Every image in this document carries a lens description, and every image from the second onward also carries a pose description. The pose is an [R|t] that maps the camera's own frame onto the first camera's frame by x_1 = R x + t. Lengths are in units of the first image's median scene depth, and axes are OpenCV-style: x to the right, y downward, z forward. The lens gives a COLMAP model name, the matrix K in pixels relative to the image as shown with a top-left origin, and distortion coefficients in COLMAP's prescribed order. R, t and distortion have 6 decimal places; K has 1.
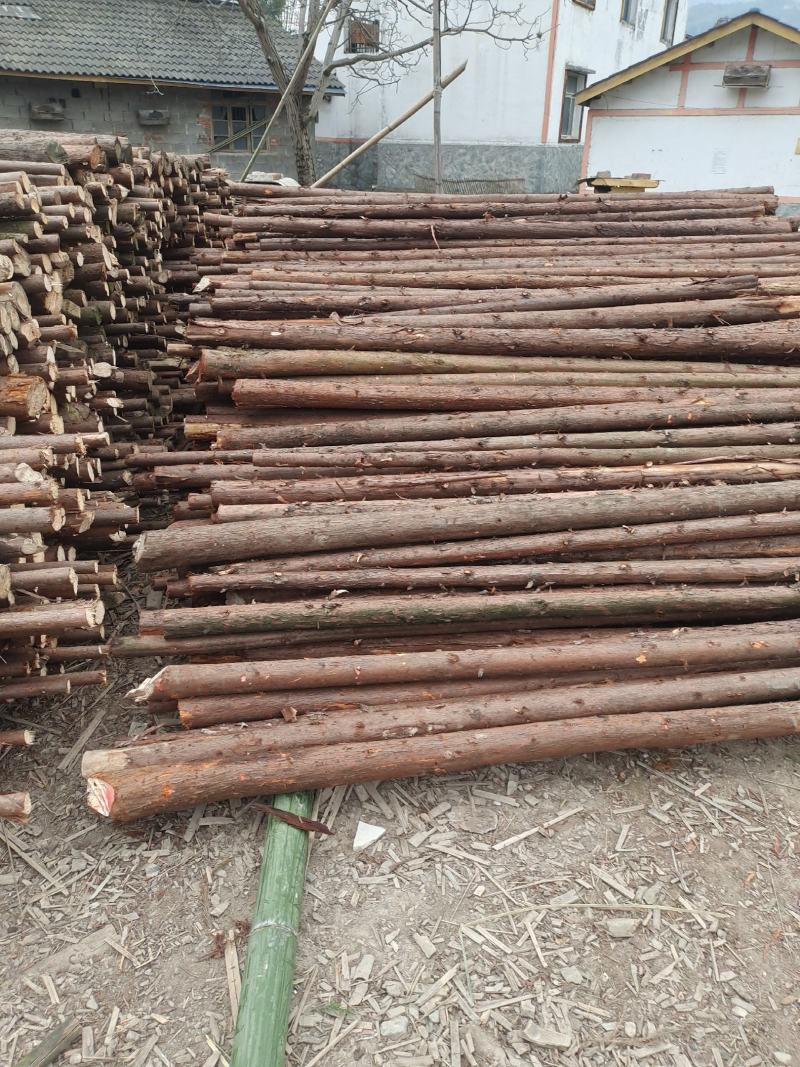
lens RADIAL K [[779.5, 0, 400.0], [0, 779.5, 533.5], [0, 0, 1]] dist [0.024887, -0.036663]
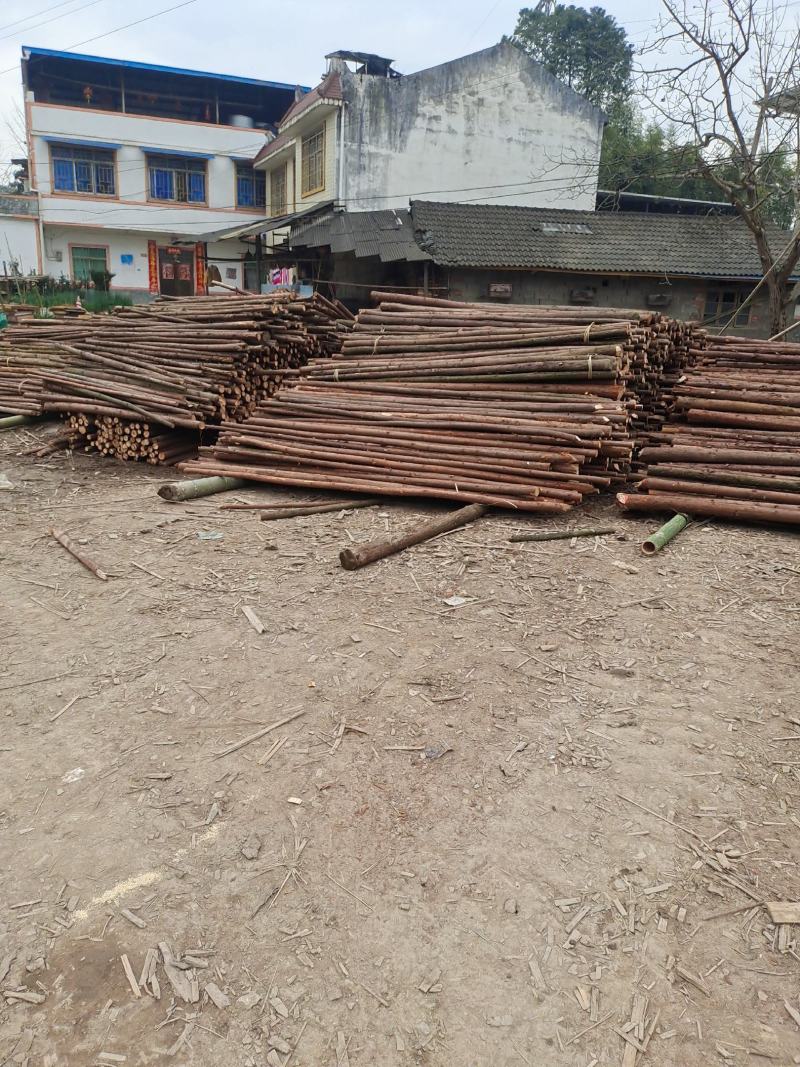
lens RADIAL K [[779.5, 0, 400.0], [0, 779.5, 533.5], [0, 0, 1]] dist [0.024887, -0.036663]
pose [[0.843056, 0.159409, -0.513658, 0.205914], [-0.256428, 0.958659, -0.123359, 0.436720], [0.472759, 0.235715, 0.849081, -0.846996]]
